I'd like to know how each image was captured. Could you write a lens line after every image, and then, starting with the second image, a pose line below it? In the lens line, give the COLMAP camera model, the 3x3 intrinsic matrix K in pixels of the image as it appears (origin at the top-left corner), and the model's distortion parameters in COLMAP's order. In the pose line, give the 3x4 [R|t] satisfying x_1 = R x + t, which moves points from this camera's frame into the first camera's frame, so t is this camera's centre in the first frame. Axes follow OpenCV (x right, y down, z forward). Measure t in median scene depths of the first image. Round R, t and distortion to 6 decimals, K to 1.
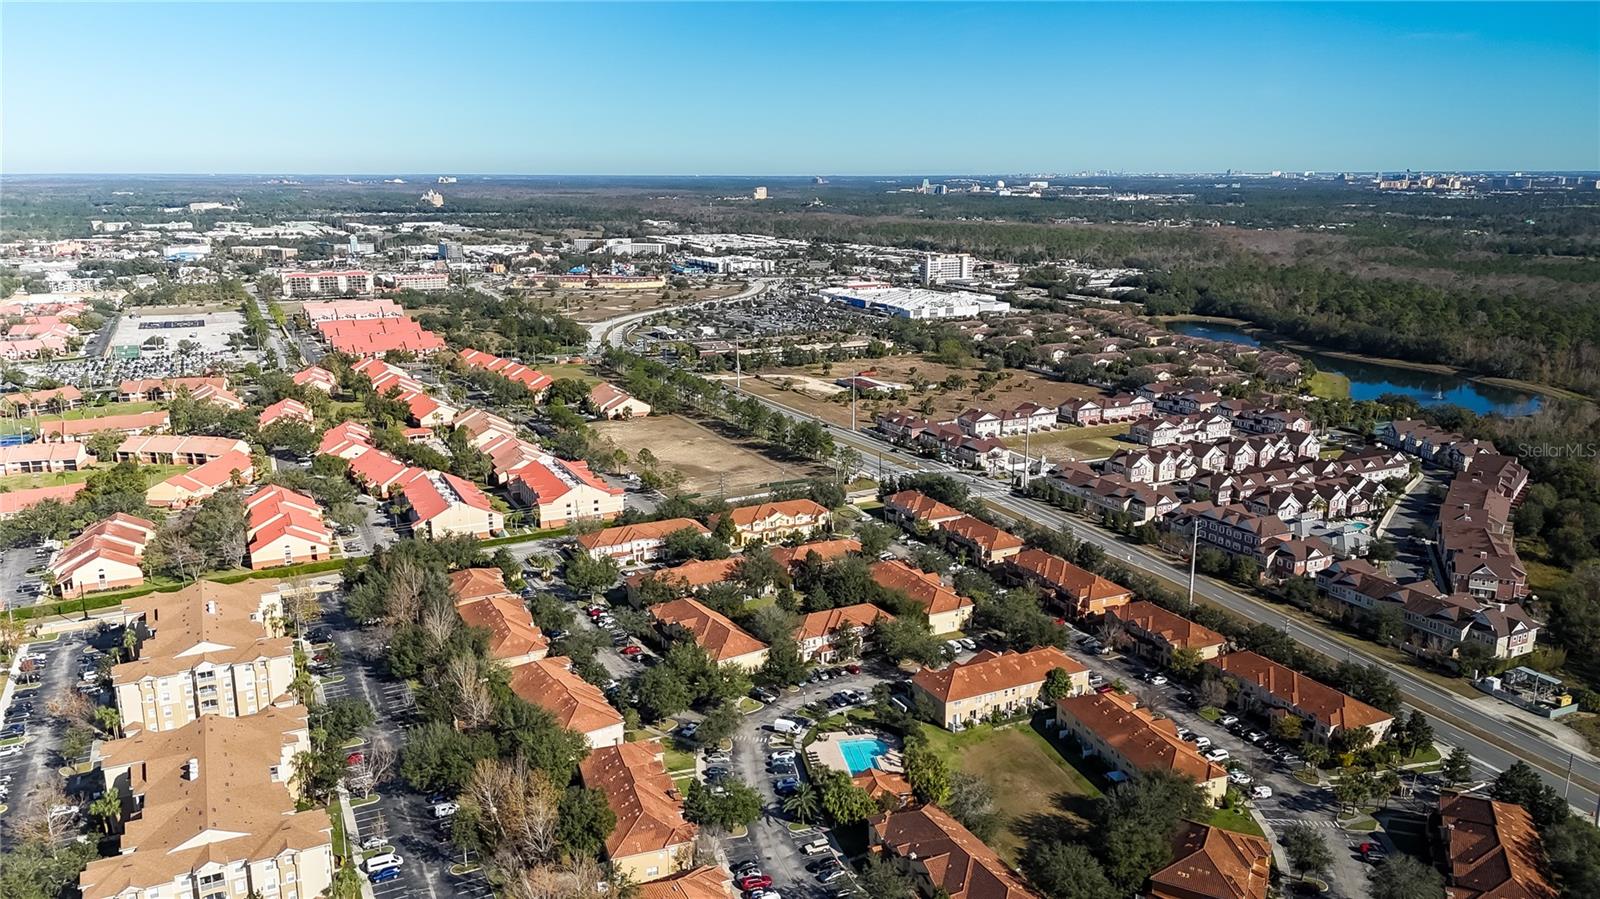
lens RADIAL K [[1176.4, 0, 798.5], [0, 1176.4, 433.9], [0, 0, 1]] dist [0.058314, -0.024888]
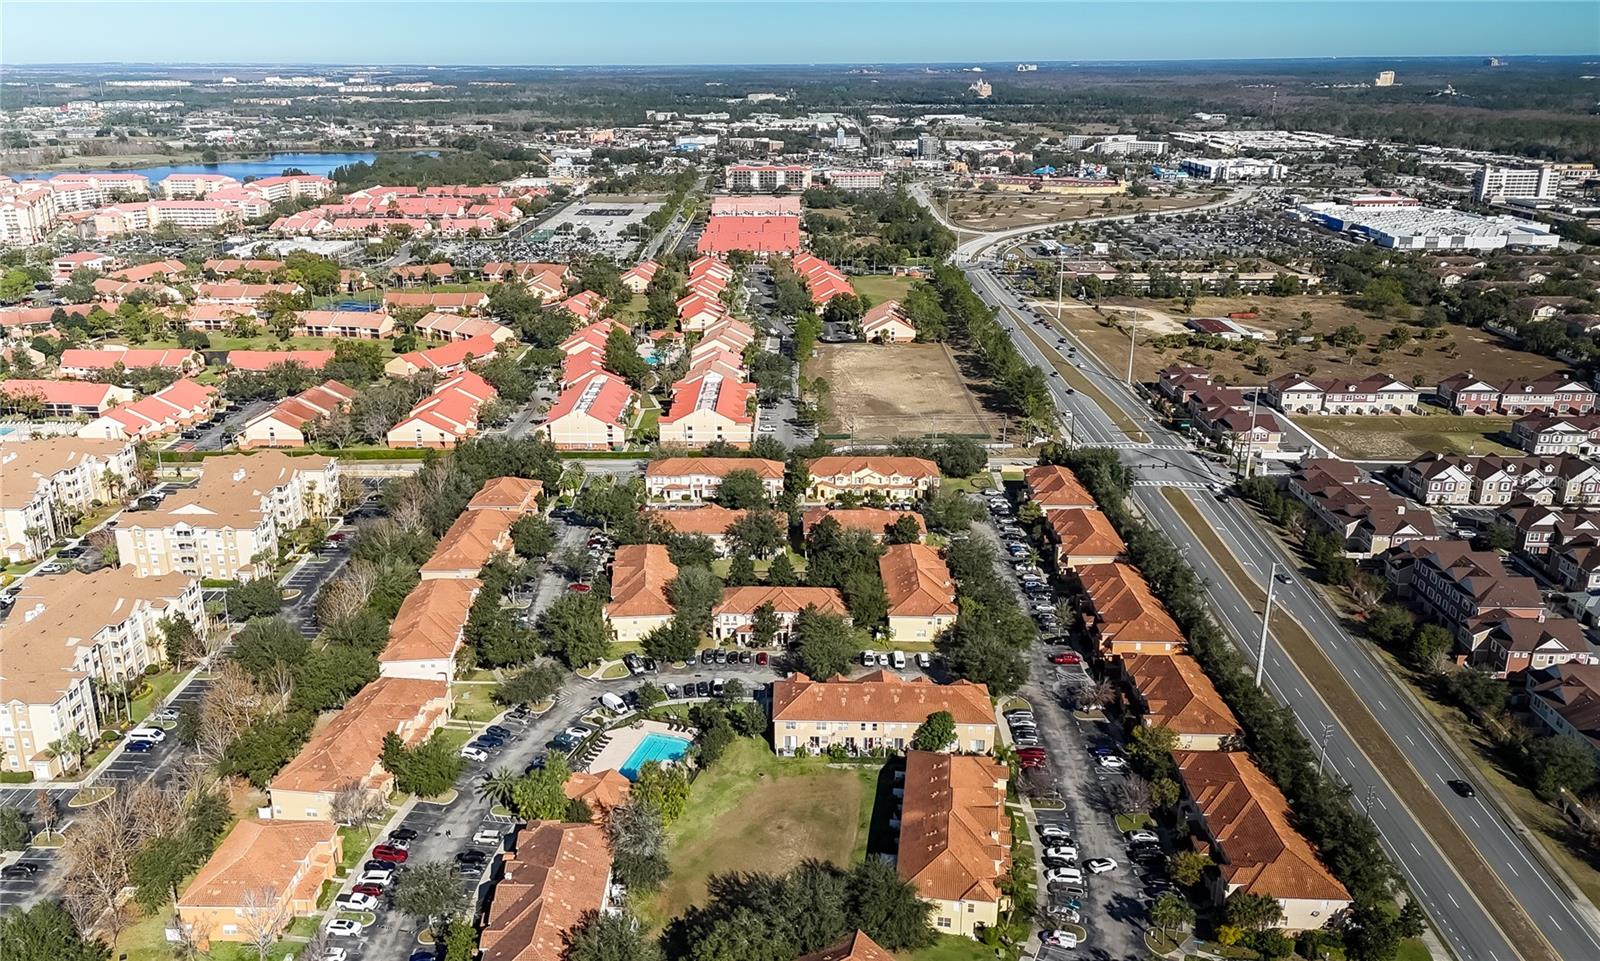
lens RADIAL K [[1233.5, 0, 797.9], [0, 1233.5, 496.4], [0, 0, 1]] dist [0.032178, -0.018725]
pose [[0.868021, 0.158350, -0.470601, 0.264197], [-0.099263, 0.983992, 0.148007, -0.030449], [0.486504, -0.081760, 0.869844, 0.128397]]
